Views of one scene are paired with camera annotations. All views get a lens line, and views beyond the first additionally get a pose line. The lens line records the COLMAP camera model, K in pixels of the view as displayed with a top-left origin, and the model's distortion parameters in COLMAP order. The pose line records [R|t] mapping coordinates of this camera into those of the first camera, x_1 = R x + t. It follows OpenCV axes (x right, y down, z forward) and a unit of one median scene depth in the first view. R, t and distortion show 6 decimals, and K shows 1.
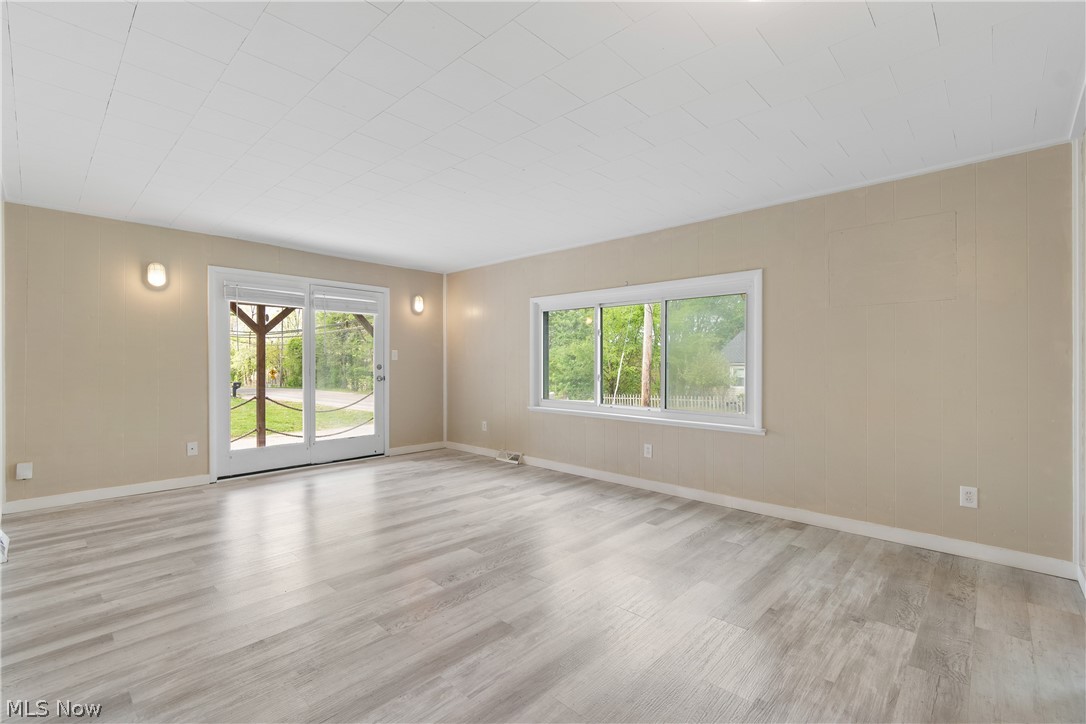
lens RADIAL K [[477.4, 0, 543.0], [0, 477.4, 362.0], [0, 0, 1]] dist [0.001279, -0.000249]
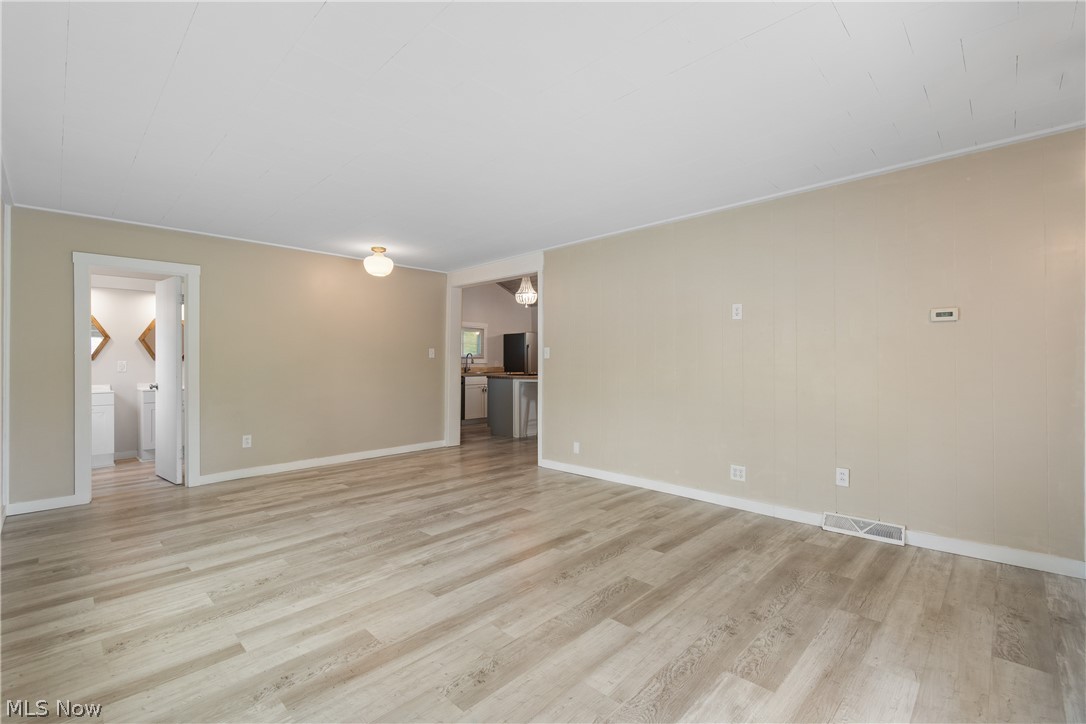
lens RADIAL K [[479.7, 0, 543.0], [0, 479.7, 362.0], [0, 0, 1]] dist [-0.000946, -0.000909]
pose [[-0.999883, 0.001146, 0.015252, -0.316843], [0.001172, 0.999998, 0.001654, 0.001016], [-0.015250, 0.001672, -0.999882, 1.541008]]
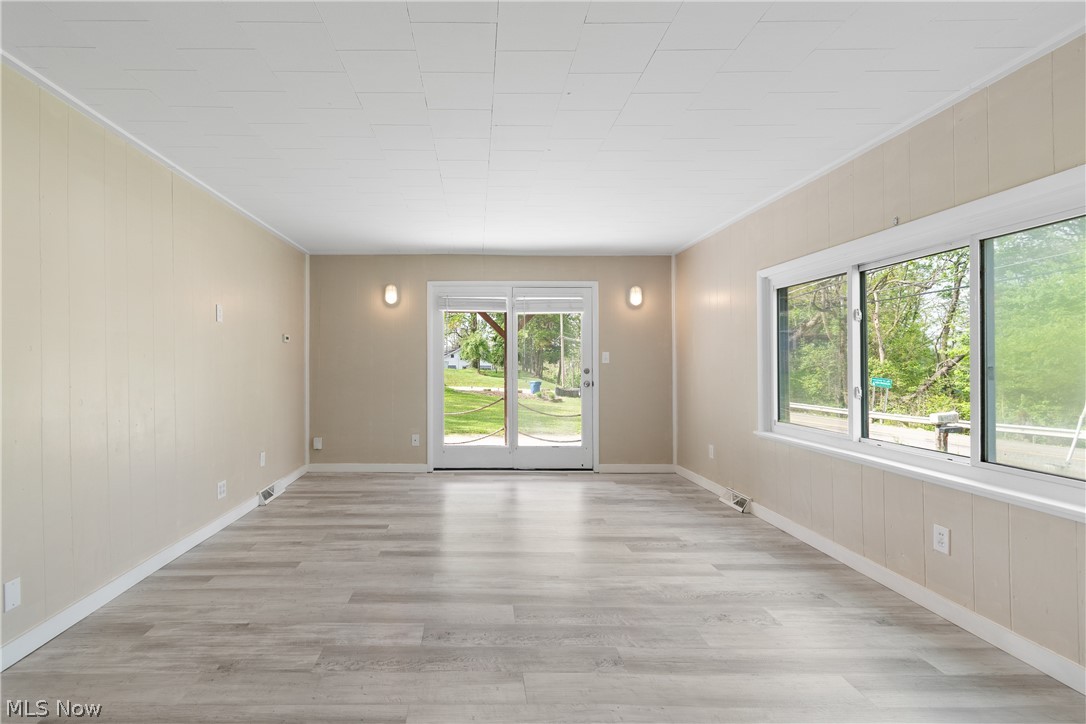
lens RADIAL K [[507.6, 0, 475.3], [0, 507.6, 360.8], [0, 0, 1]] dist [0.000800, -0.000341]
pose [[0.685209, -0.007308, -0.728310, 0.303140], [0.002927, 0.999969, -0.007281, -0.003368], [0.728340, 0.002857, 0.685210, 0.288239]]
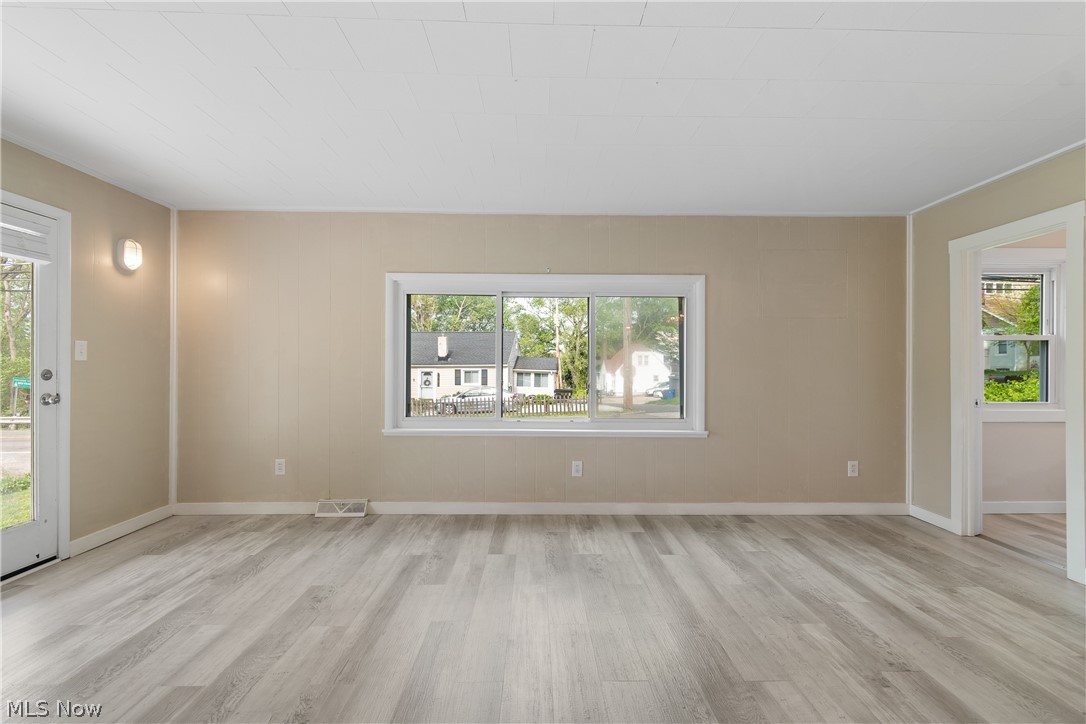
lens RADIAL K [[479.7, 0, 543.0], [0, 479.7, 362.0], [0, 0, 1]] dist [-0.000946, -0.000909]
pose [[0.718782, 0.004692, 0.695220, -0.468574], [-0.003918, 0.999989, -0.002698, -0.004283], [-0.695224, -0.000784, 0.718792, 0.464842]]
